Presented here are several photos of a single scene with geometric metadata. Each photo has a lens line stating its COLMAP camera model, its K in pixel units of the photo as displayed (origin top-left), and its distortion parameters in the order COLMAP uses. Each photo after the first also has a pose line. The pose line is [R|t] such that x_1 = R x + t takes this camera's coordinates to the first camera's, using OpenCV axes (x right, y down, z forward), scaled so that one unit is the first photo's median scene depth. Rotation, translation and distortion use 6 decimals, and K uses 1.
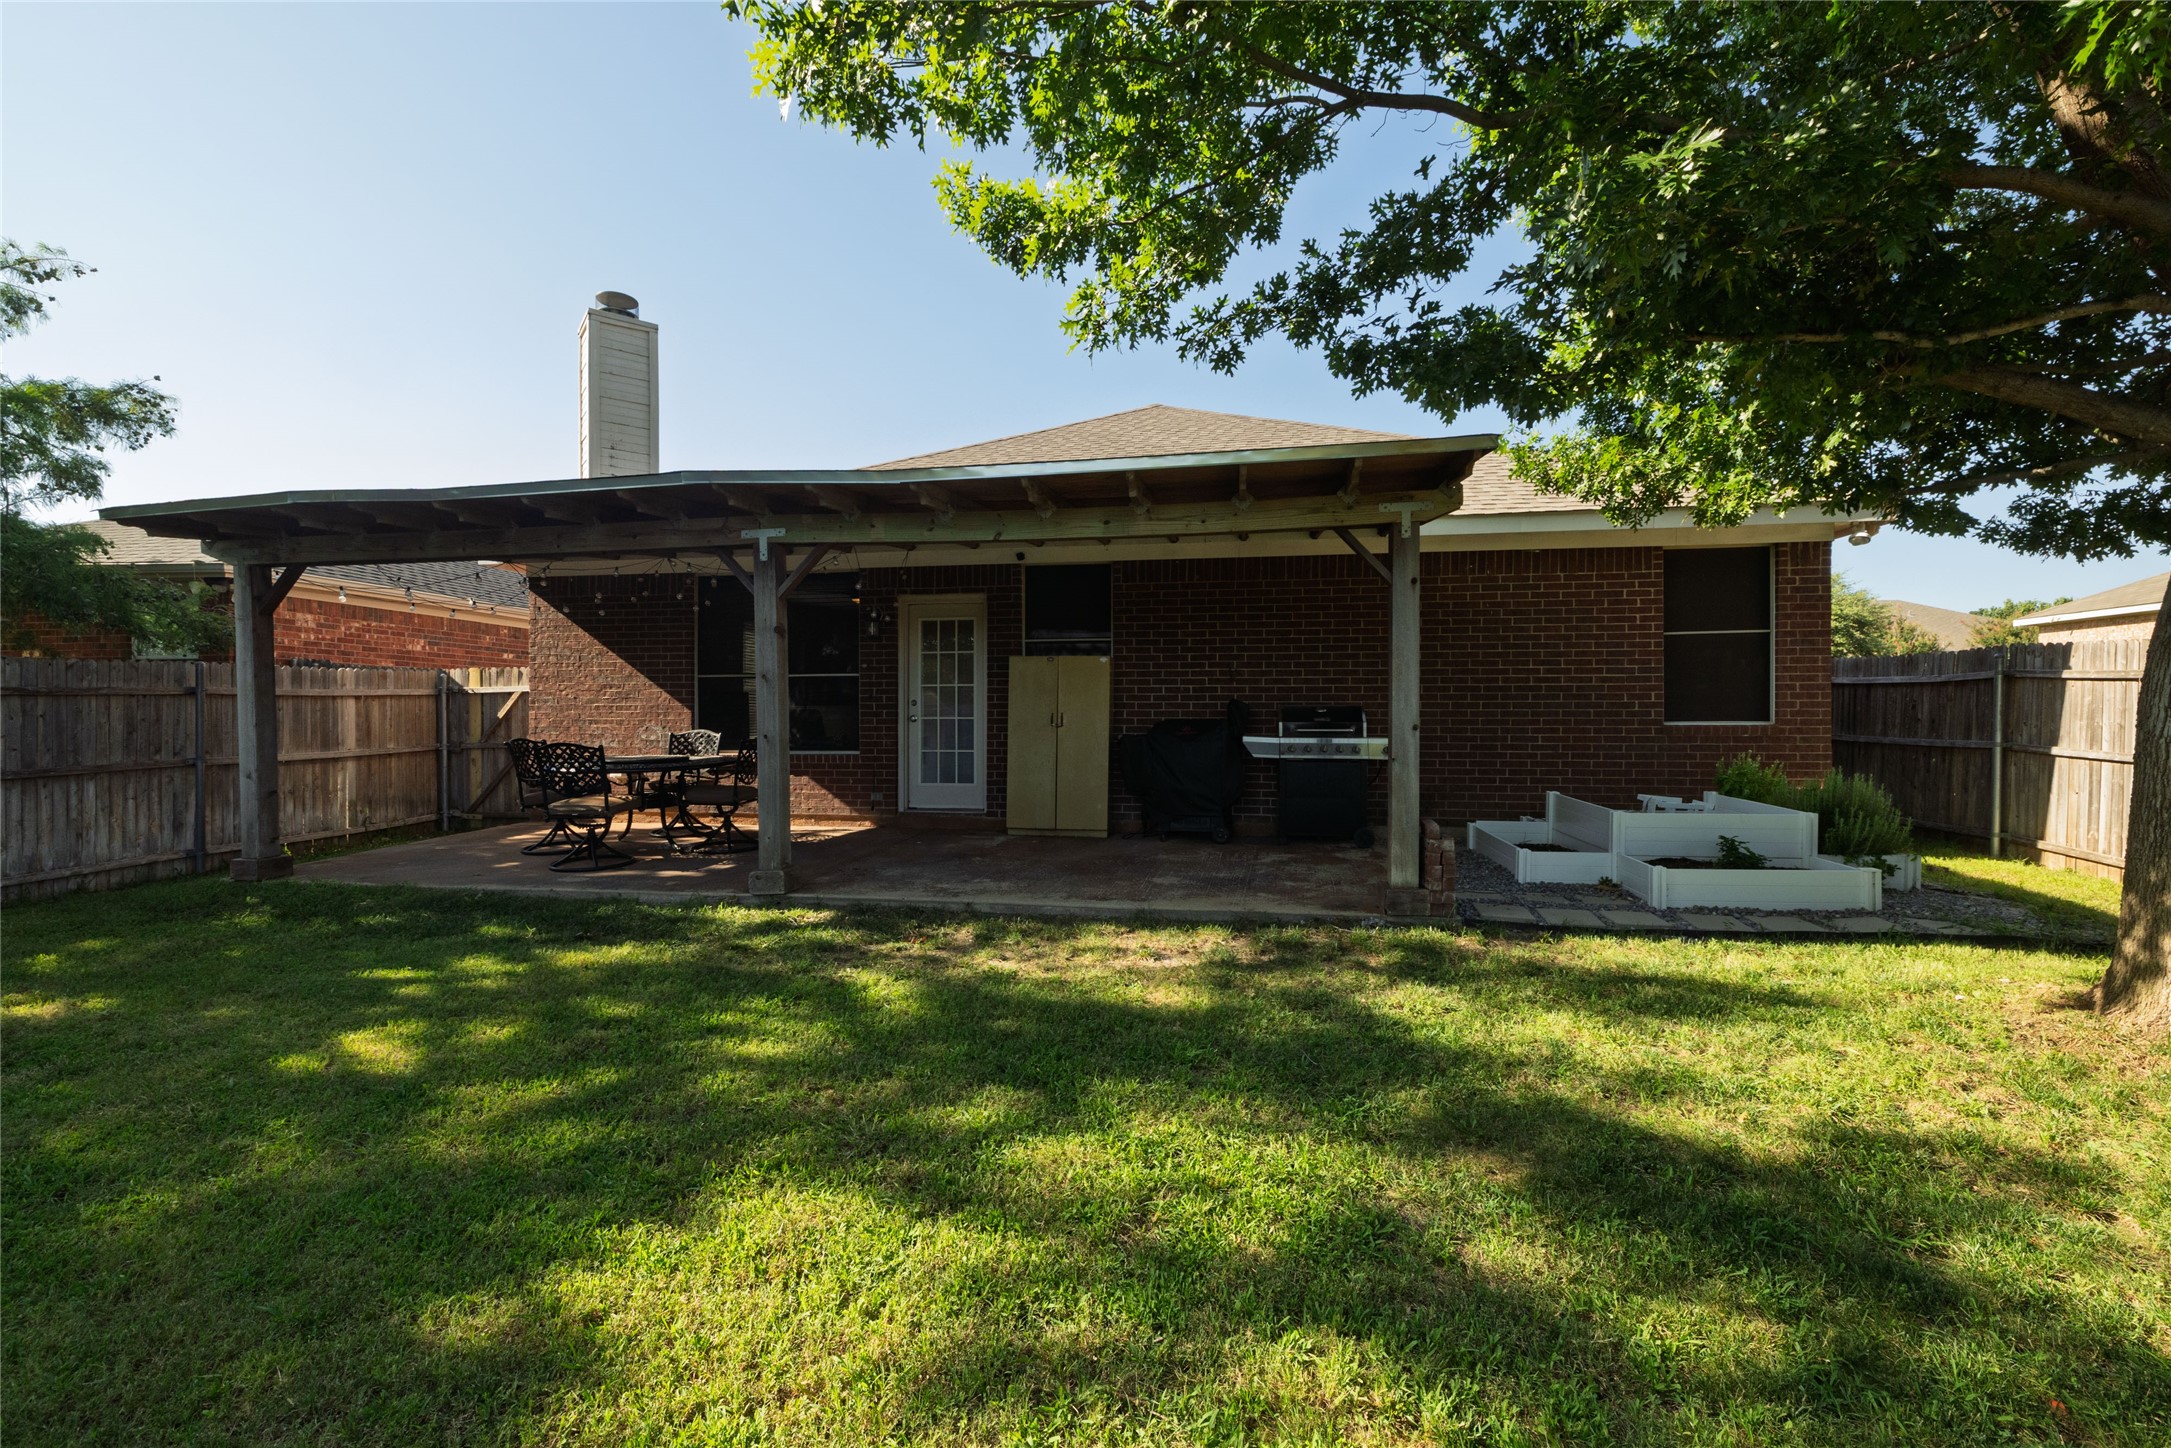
lens RADIAL K [[922.4, 0, 1088.1], [0, 922.4, 725.8], [0, 0, 1]] dist [-0.001603, 0.000472]
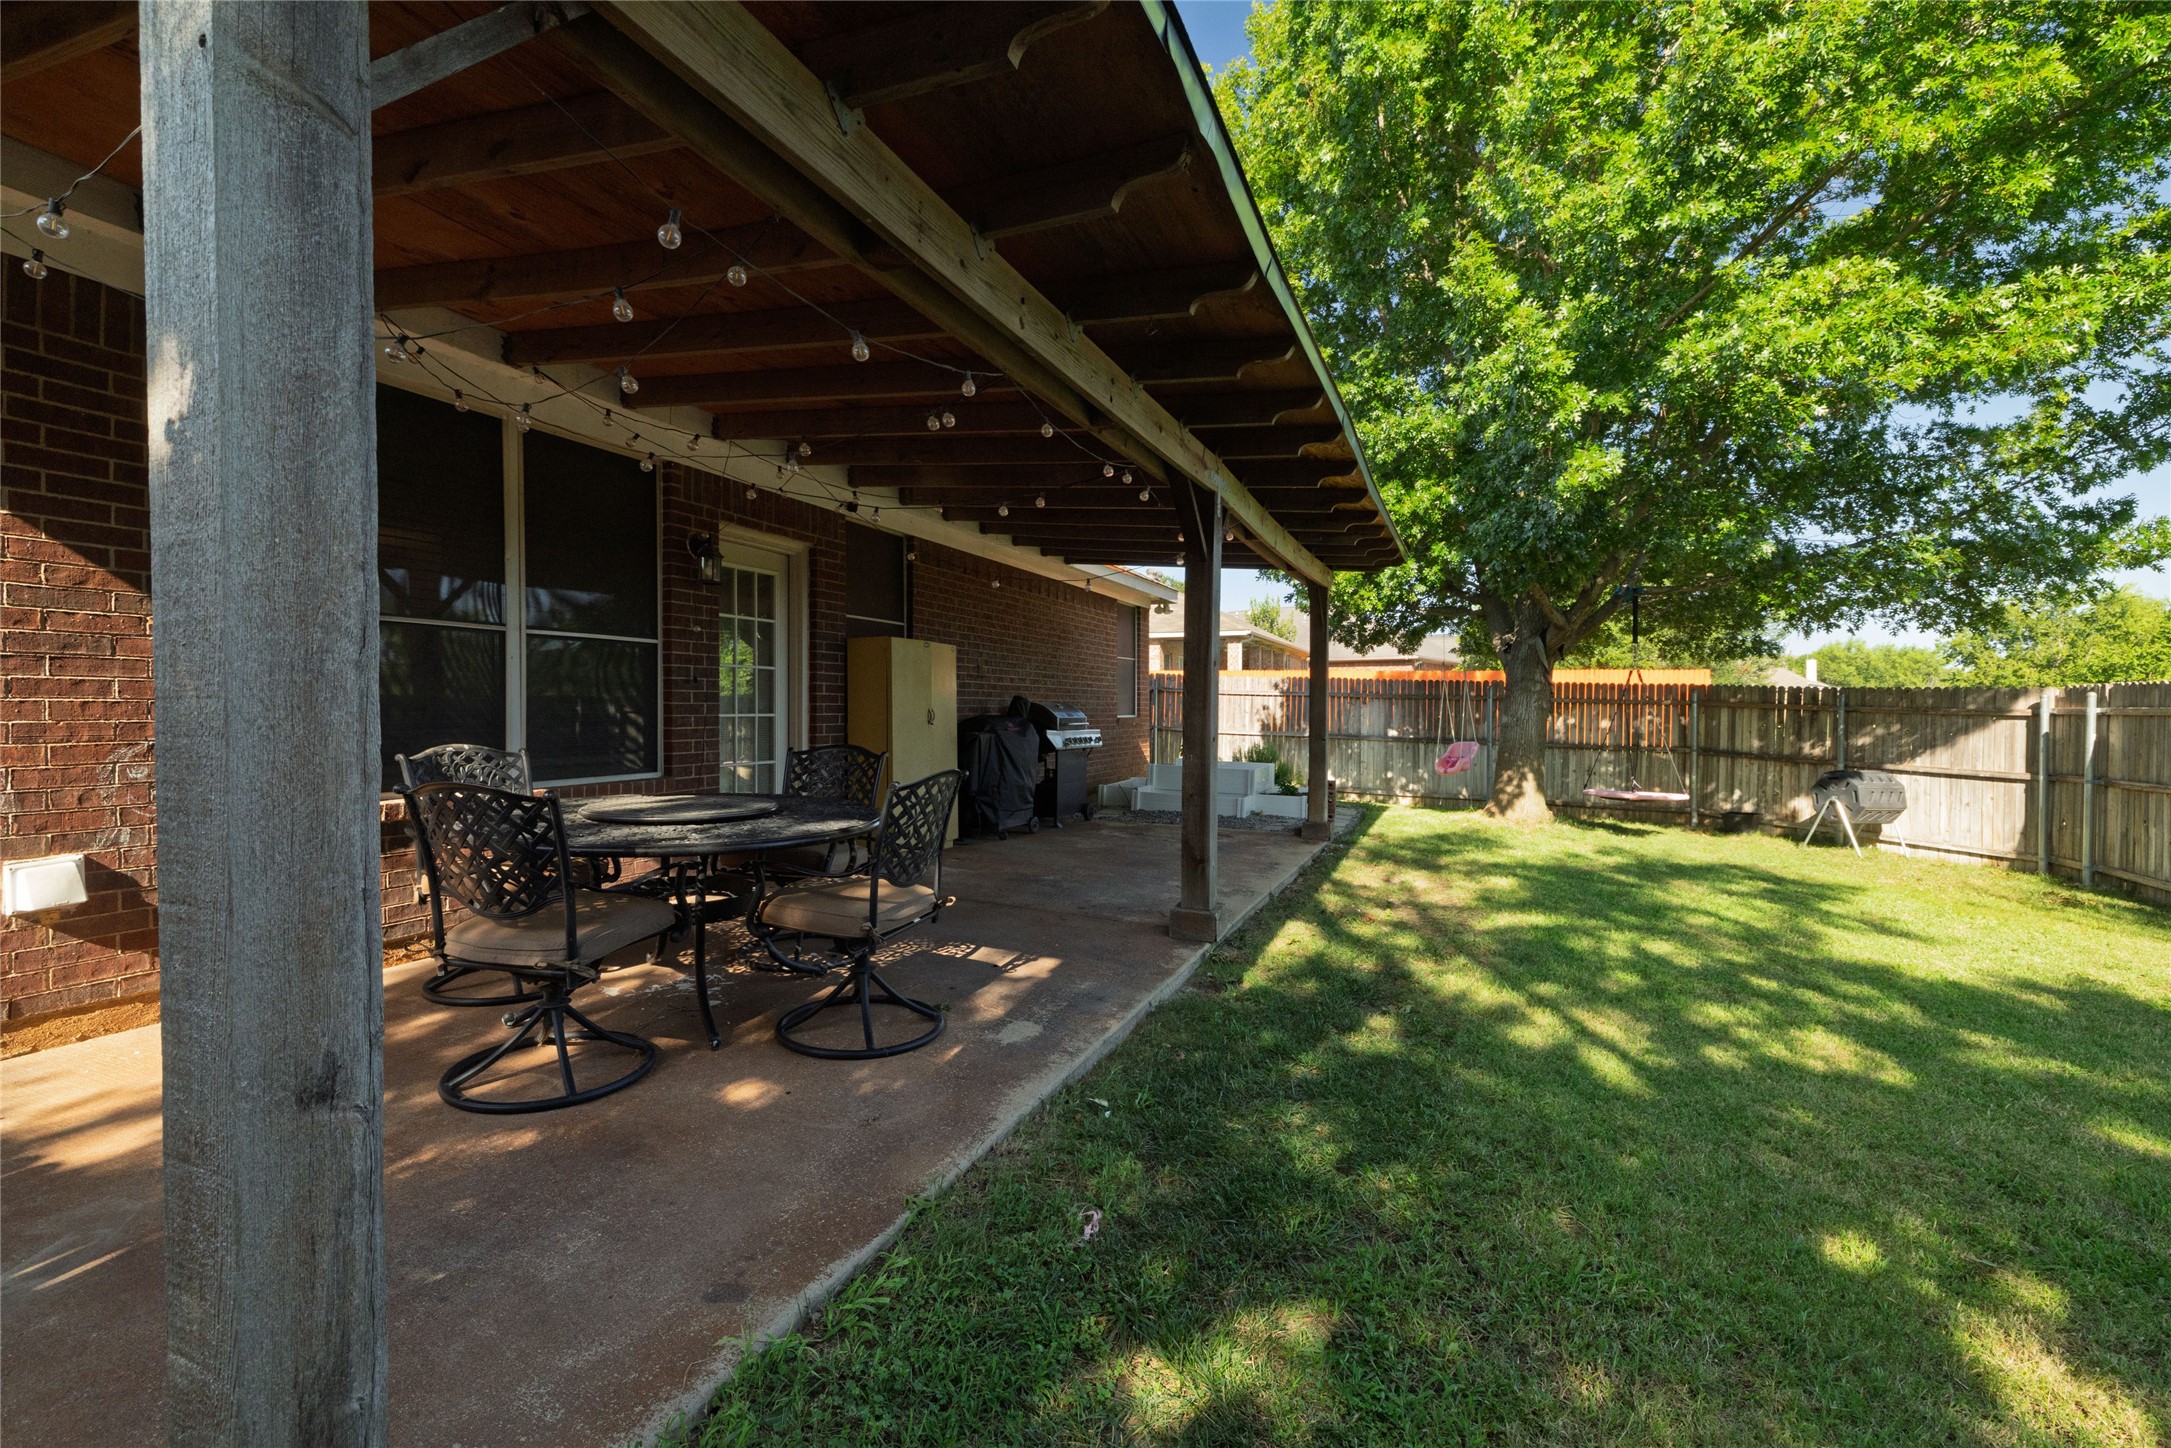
lens RADIAL K [[922.4, 0, 1090.4], [0, 922.4, 724.3], [0, 0, 1]] dist [-0.001603, 0.000472]
pose [[0.223072, -0.015979, 0.974671, -0.862251], [0.006709, 0.999867, 0.014857, -0.010707], [-0.974779, 0.003225, 0.223150, 0.683096]]
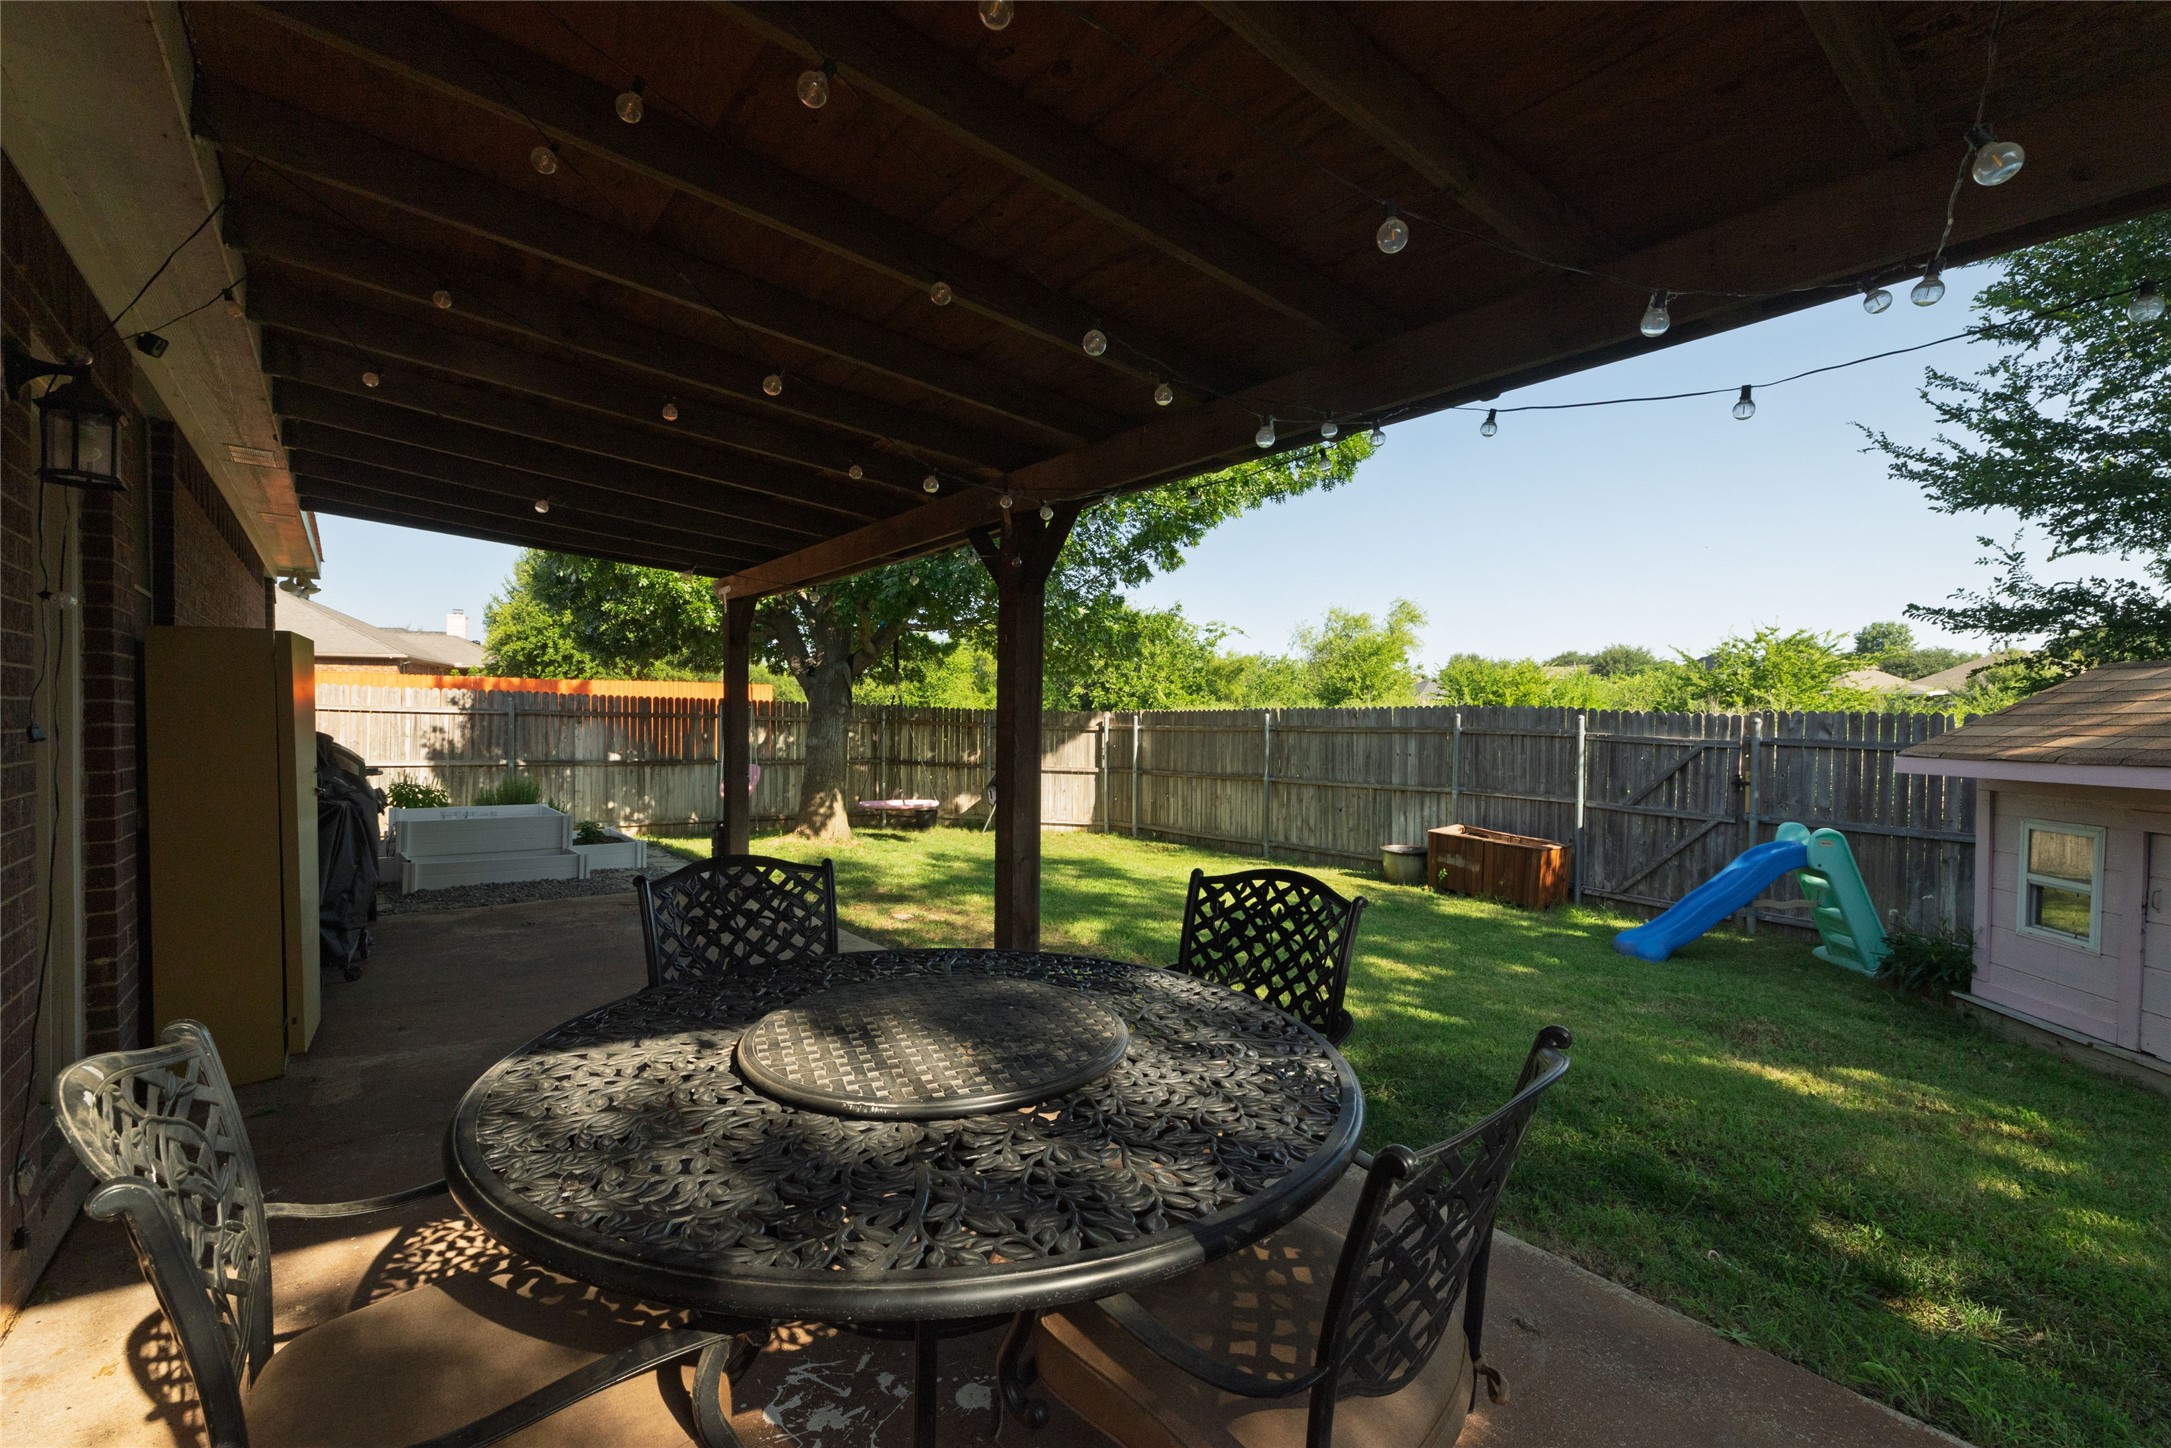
lens RADIAL K [[922.4, 0, 1079.5], [0, 922.4, 723.4], [0, 0, 1]] dist [-0.001603, 0.000472]
pose [[-0.738906, -0.007314, 0.673769, -0.646683], [0.006198, 0.999825, 0.017651, -0.040017], [-0.673780, 0.017218, -0.738731, 1.096252]]
